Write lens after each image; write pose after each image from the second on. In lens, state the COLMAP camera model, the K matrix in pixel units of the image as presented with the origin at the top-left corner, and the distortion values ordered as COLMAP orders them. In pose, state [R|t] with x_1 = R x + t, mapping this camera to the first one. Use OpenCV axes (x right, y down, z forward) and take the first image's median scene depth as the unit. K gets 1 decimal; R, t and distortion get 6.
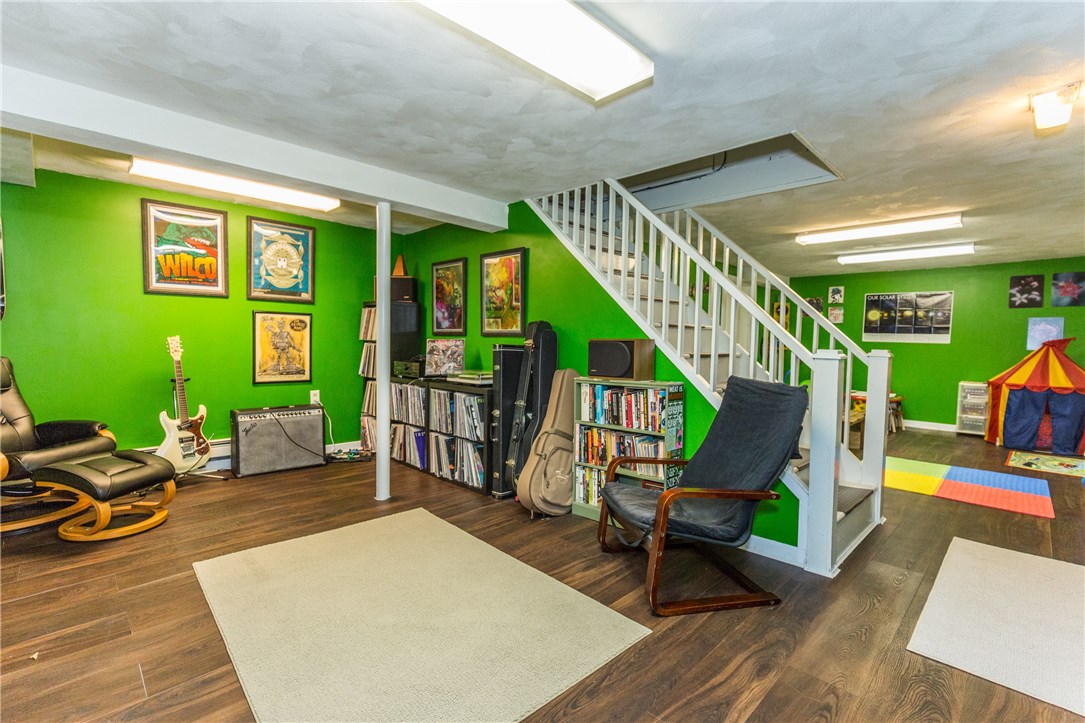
lens RADIAL K [[486.2, 0, 546.4], [0, 486.2, 361.4], [0, 0, 1]] dist [-0.000158, 0.000892]
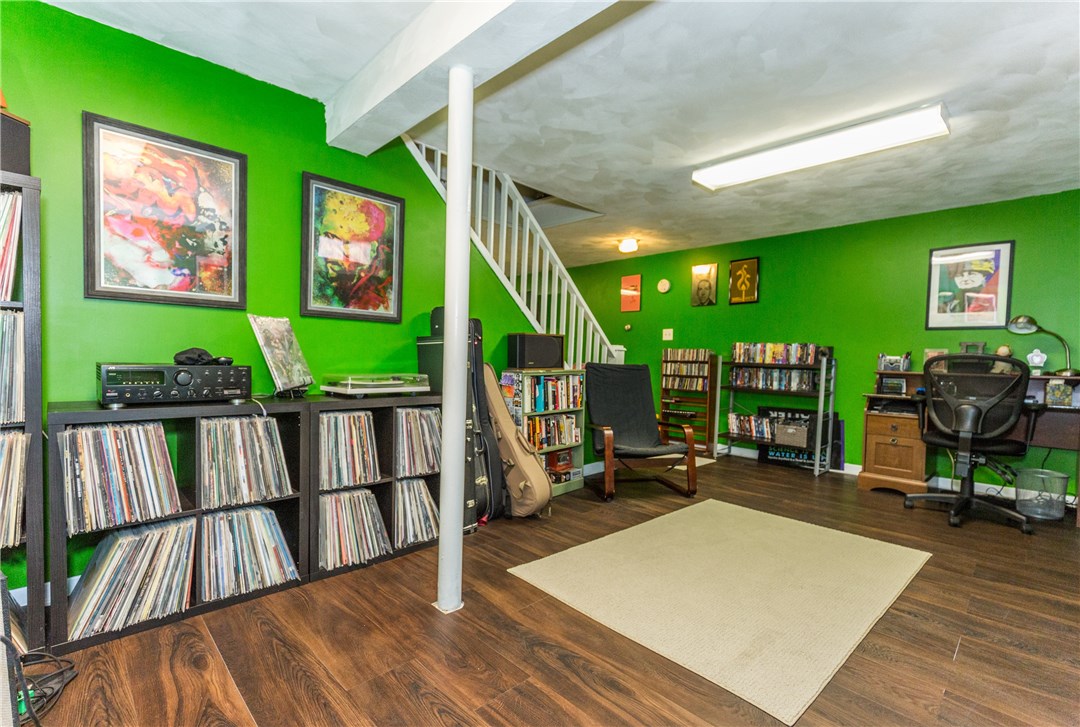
lens RADIAL K [[484.0, 0, 544.8], [0, 484.0, 372.8], [0, 0, 1]] dist [-0.000158, 0.000892]
pose [[0.005061, -0.046335, 0.998913, -0.992096], [0.013317, 0.998840, 0.046264, -0.009042], [-0.999899, 0.013068, 0.005672, 1.003926]]
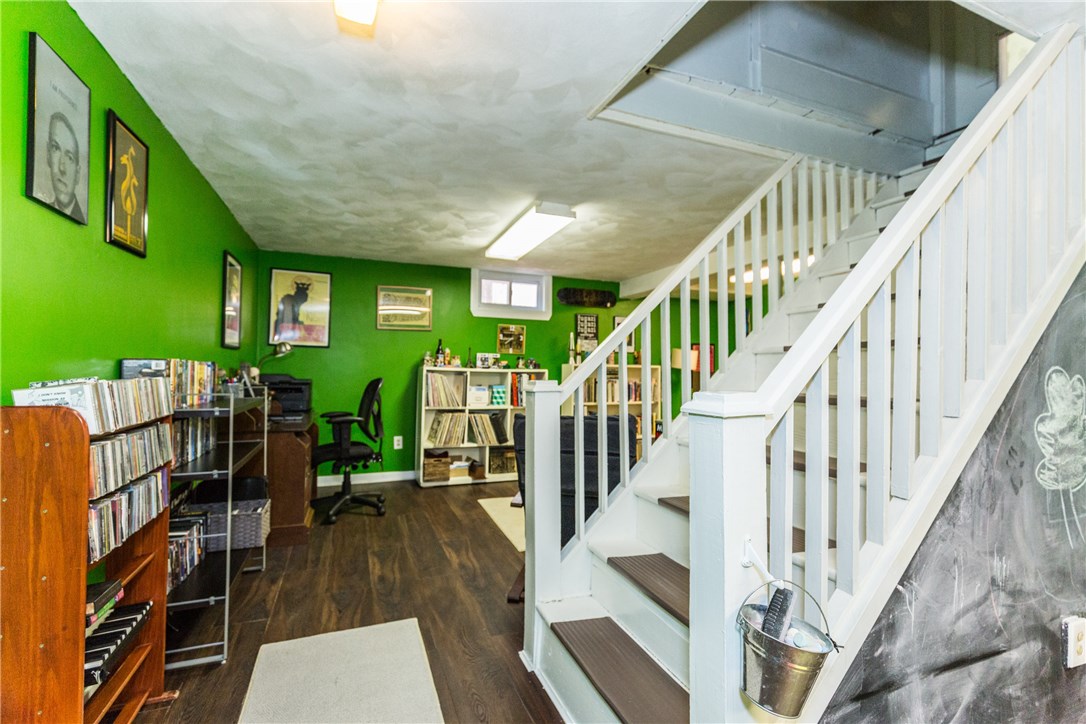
lens RADIAL K [[486.7, 0, 543.4], [0, 486.7, 361.9], [0, 0, 1]] dist [-0.000158, 0.000892]
pose [[-0.390828, -0.032384, -0.919894, 1.091948], [-0.048007, 0.998738, -0.014764, -0.039563], [0.919211, 0.038391, -0.391890, 1.078012]]
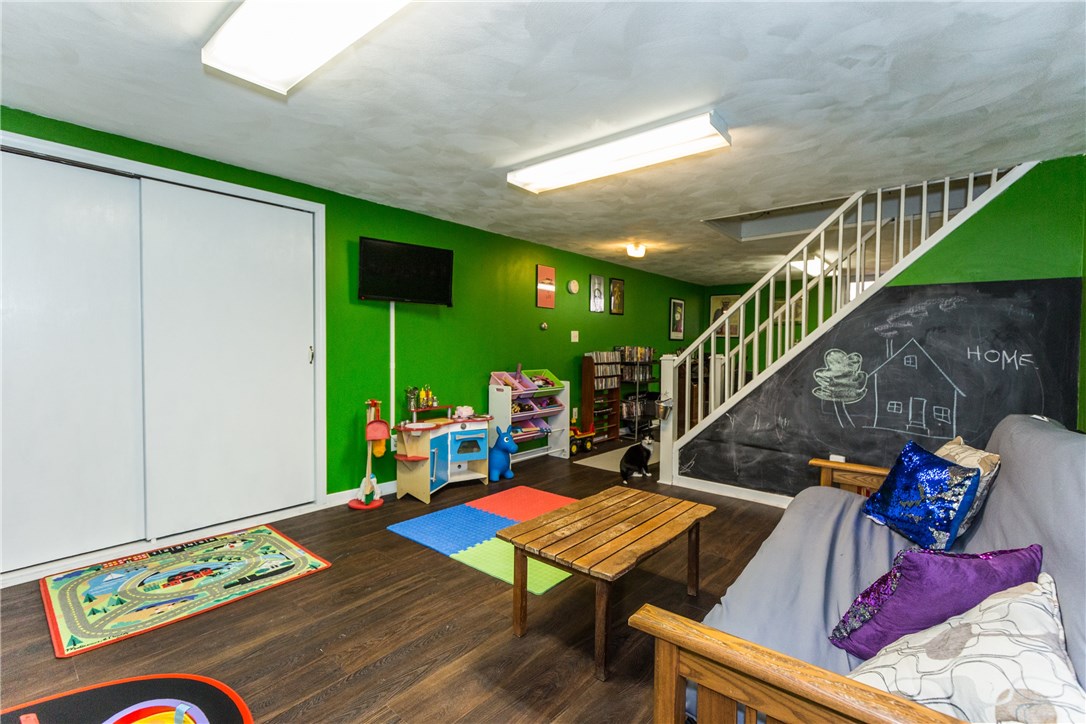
lens RADIAL K [[486.7, 0, 542.5], [0, 486.7, 359.2], [0, 0, 1]] dist [-0.000158, 0.000892]
pose [[-0.996253, -0.022855, -0.083409, 1.221881], [-0.028261, 0.997535, 0.064222, -0.096731], [0.081735, 0.066339, -0.994444, 2.437804]]
